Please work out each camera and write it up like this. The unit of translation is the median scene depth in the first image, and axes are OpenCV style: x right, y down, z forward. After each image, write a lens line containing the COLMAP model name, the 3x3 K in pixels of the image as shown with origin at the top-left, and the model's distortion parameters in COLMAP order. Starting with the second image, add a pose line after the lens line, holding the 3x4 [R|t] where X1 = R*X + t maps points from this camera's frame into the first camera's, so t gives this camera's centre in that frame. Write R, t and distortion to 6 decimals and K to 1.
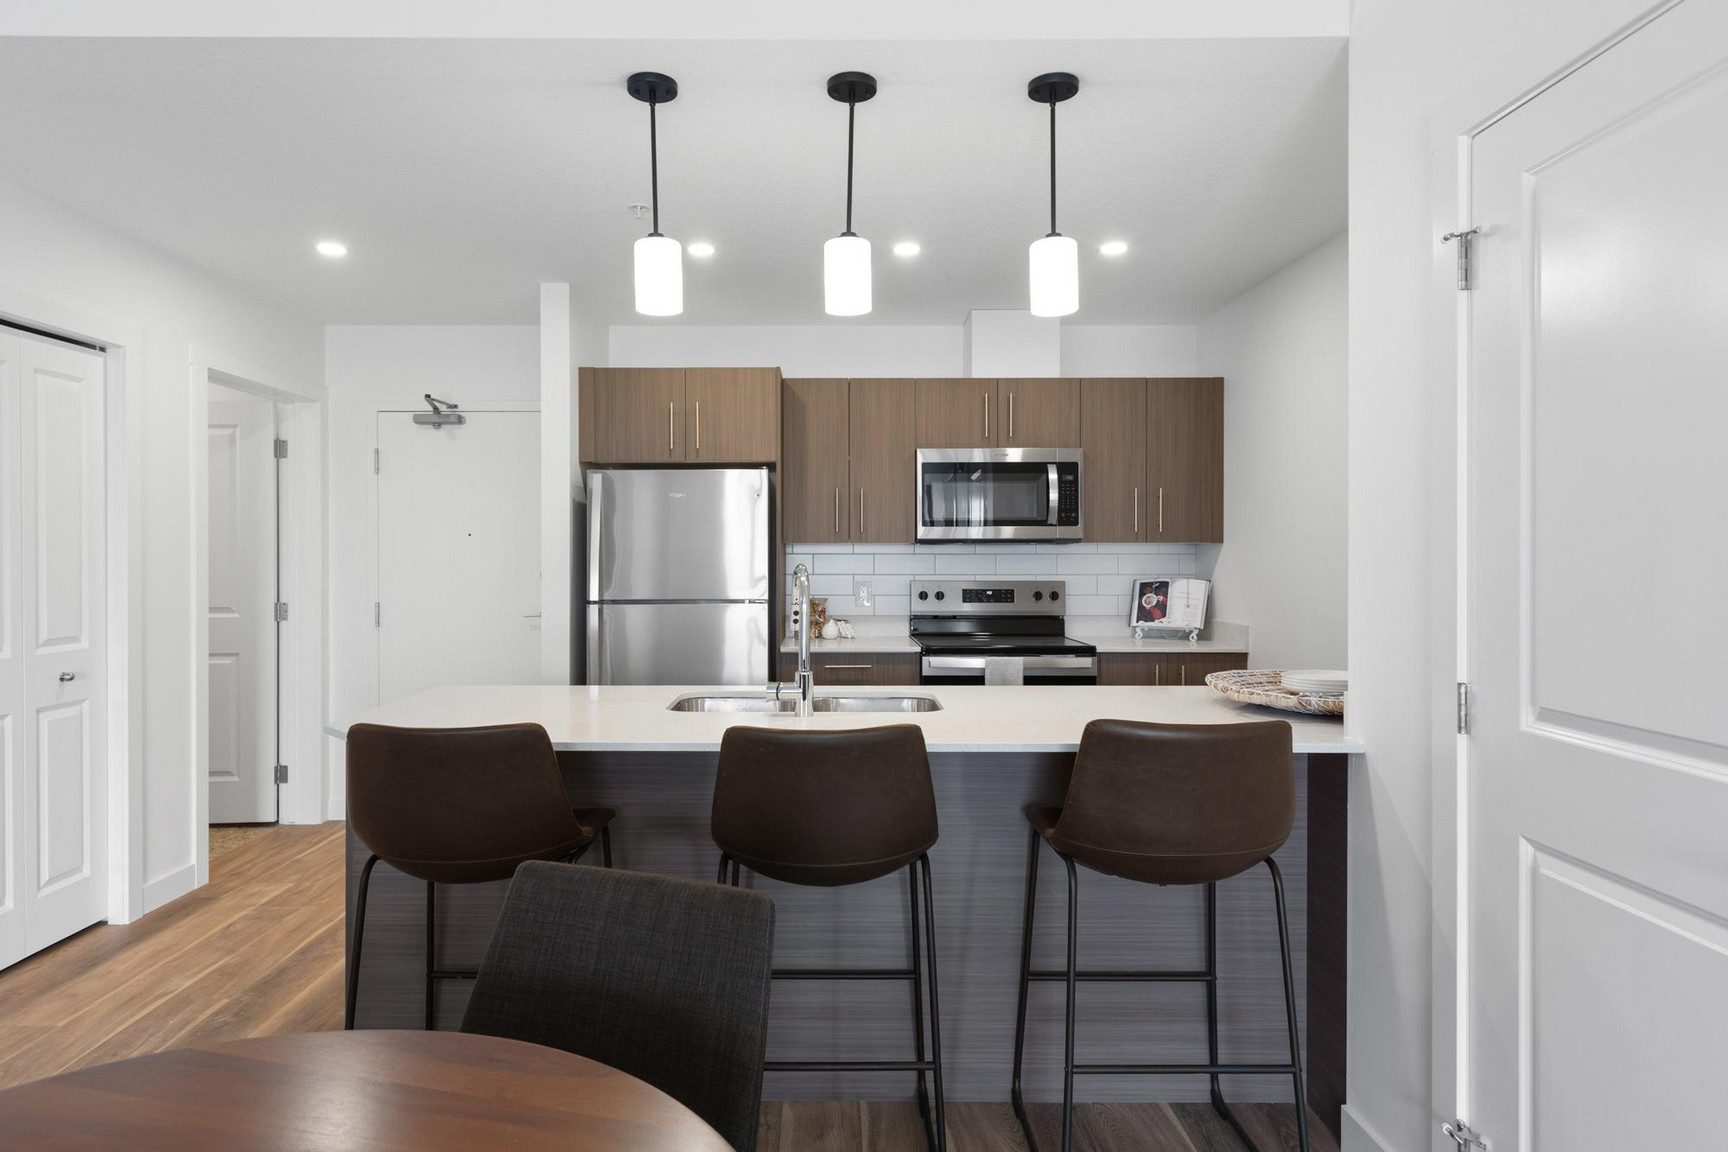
lens RADIAL K [[915.8, 0, 832.4], [0, 915.8, 558.8], [0, 0, 1]] dist [0.031156, 0.000111]
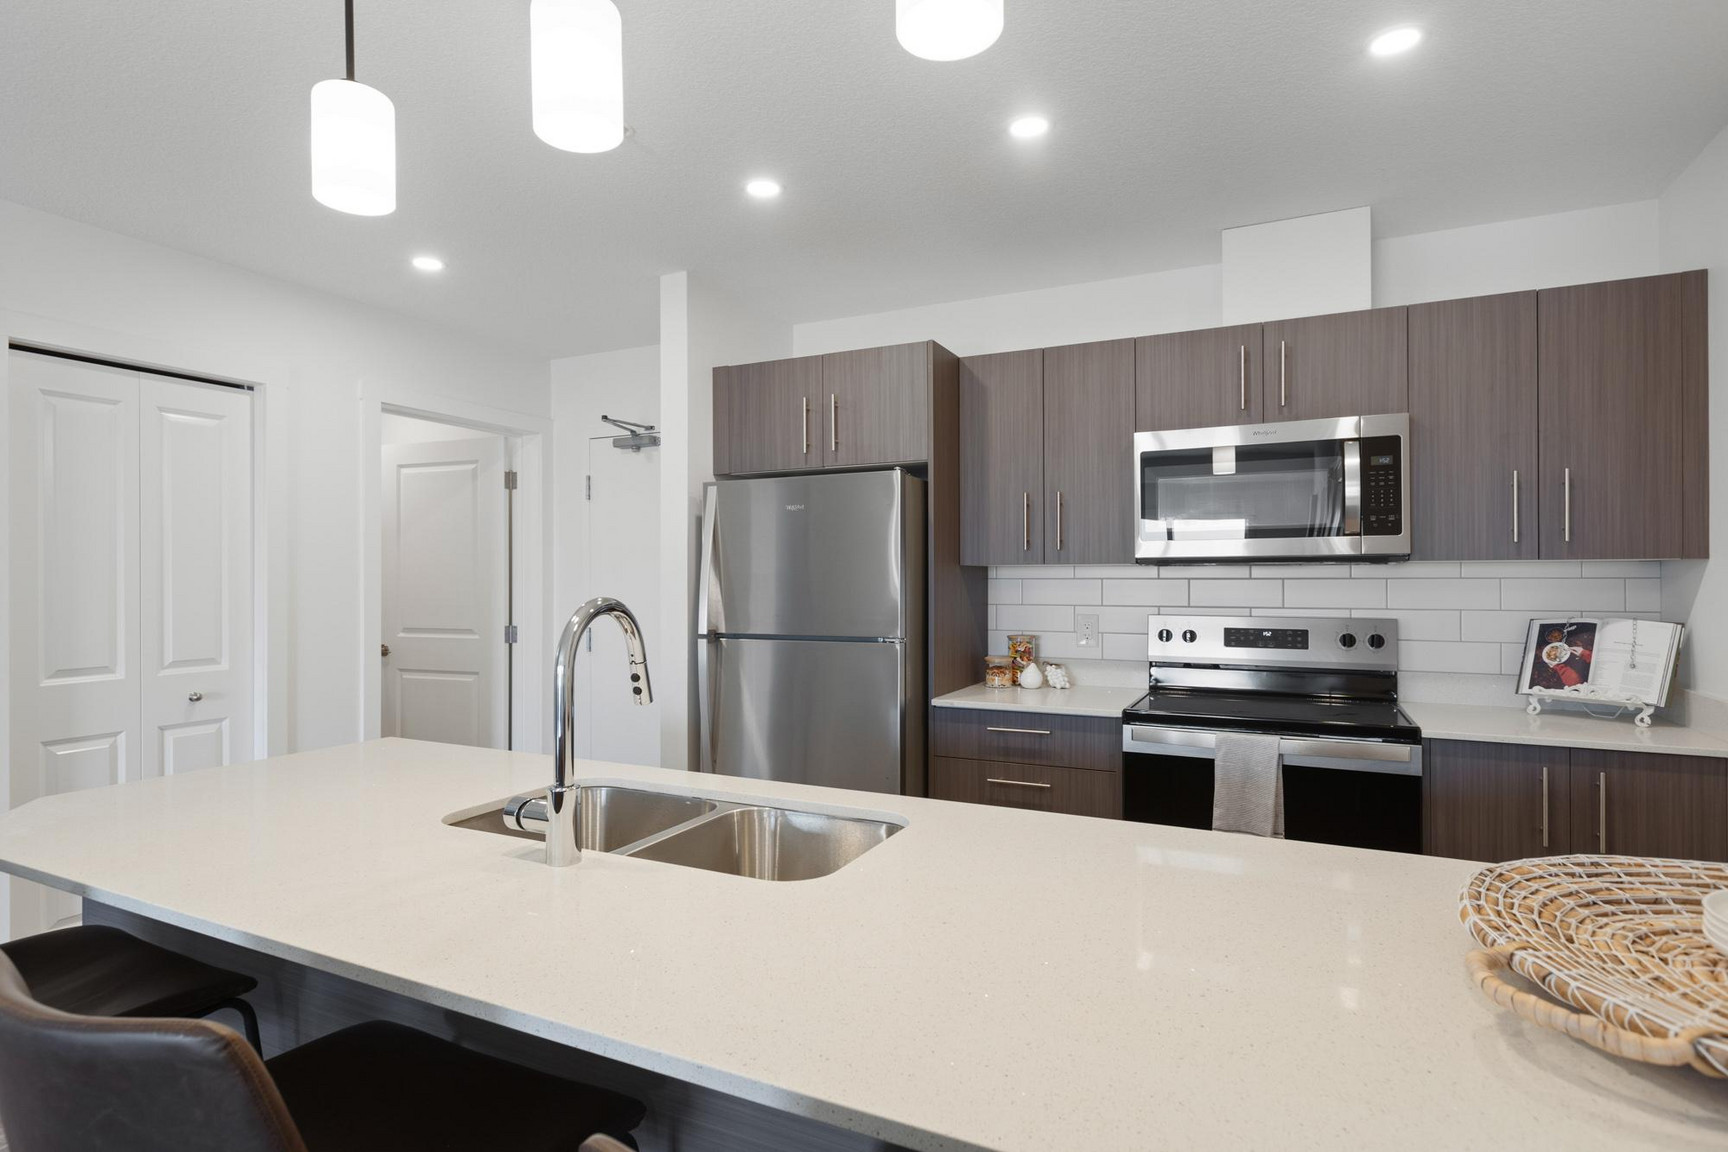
lens RADIAL K [[848.1, 0, 864.0], [0, 848.1, 576.0], [0, 0, 1]] dist [0.013188, 0.000074]
pose [[0.900820, -0.002982, -0.434183, 0.184842], [-0.000038, 0.999976, -0.006947, -0.002700], [0.434193, 0.006275, 0.900798, 0.295150]]
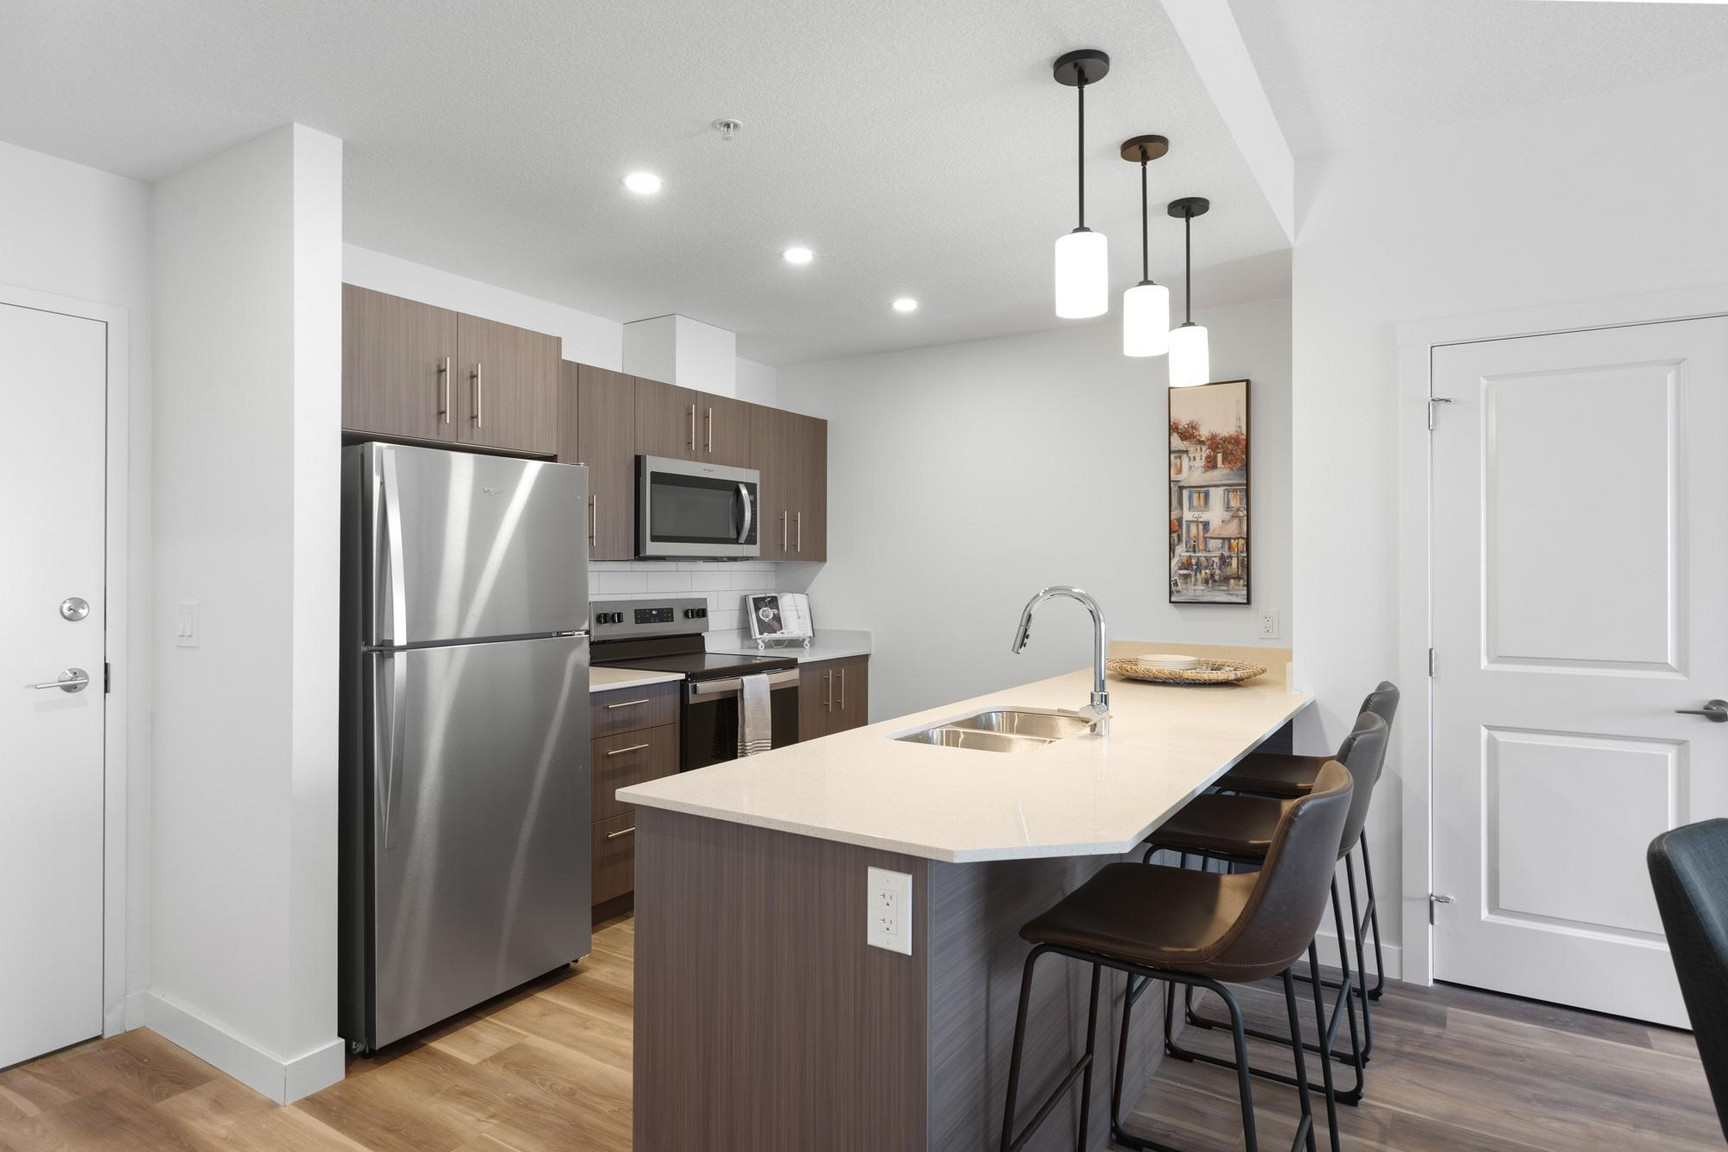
lens RADIAL K [[915.8, 0, 832.4], [0, 915.8, 558.8], [0, 0, 1]] dist [0.031156, 0.000111]
pose [[0.591561, 0.009867, 0.806200, -0.509586], [0.002141, 0.999902, -0.013808, -0.005150], [-0.806257, 0.009894, 0.591483, 0.307454]]
